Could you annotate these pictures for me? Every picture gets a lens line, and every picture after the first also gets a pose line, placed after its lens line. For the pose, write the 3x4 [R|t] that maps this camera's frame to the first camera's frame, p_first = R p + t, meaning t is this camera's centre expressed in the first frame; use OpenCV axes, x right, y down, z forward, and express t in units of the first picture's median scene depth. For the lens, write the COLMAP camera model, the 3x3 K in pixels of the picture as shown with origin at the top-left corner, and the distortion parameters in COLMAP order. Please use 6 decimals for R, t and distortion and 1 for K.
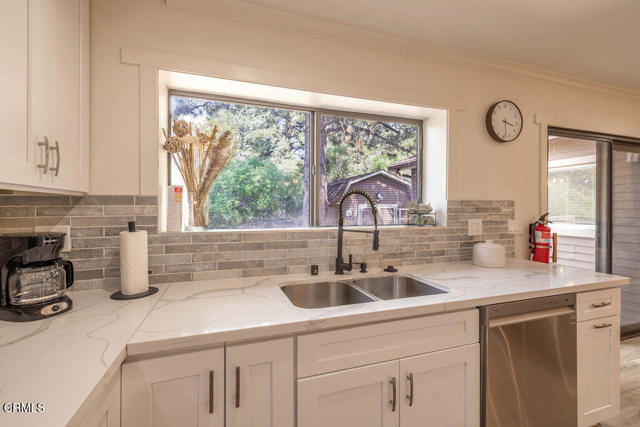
lens RADIAL K [[277.4, 0, 321.7], [0, 277.4, 211.3], [0, 0, 1]] dist [0.012121, 0.000164]
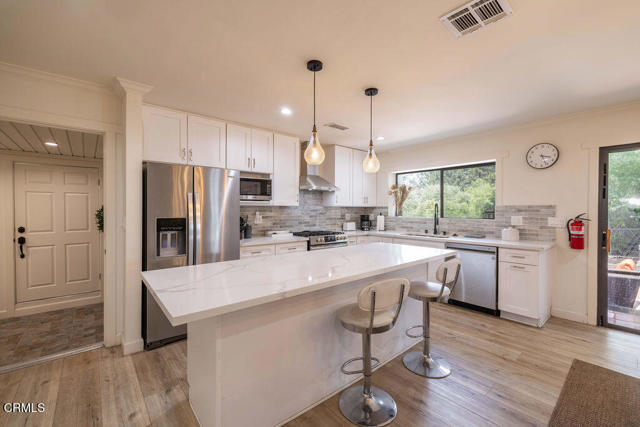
lens RADIAL K [[277.4, 0, 321.7], [0, 277.4, 211.3], [0, 0, 1]] dist [0.012121, 0.000164]
pose [[0.352243, 0.009508, -0.935860, 1.775673], [-0.003654, 0.999955, 0.008784, -0.013316], [0.935901, 0.000326, 0.352262, -0.783685]]
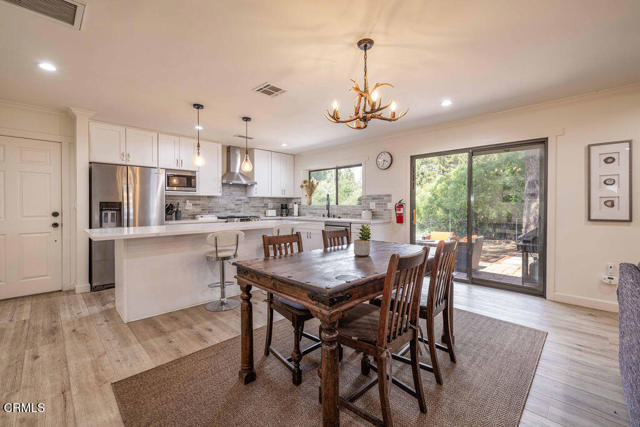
lens RADIAL K [[273.8, 0, 319.2], [0, 273.8, 207.7], [0, 0, 1]] dist [0.001668, -0.000031]
pose [[0.434720, 0.009546, -0.900515, 2.587834], [-0.001412, 0.999950, 0.009919, 0.052137], [0.900564, -0.003040, 0.434712, -0.520171]]
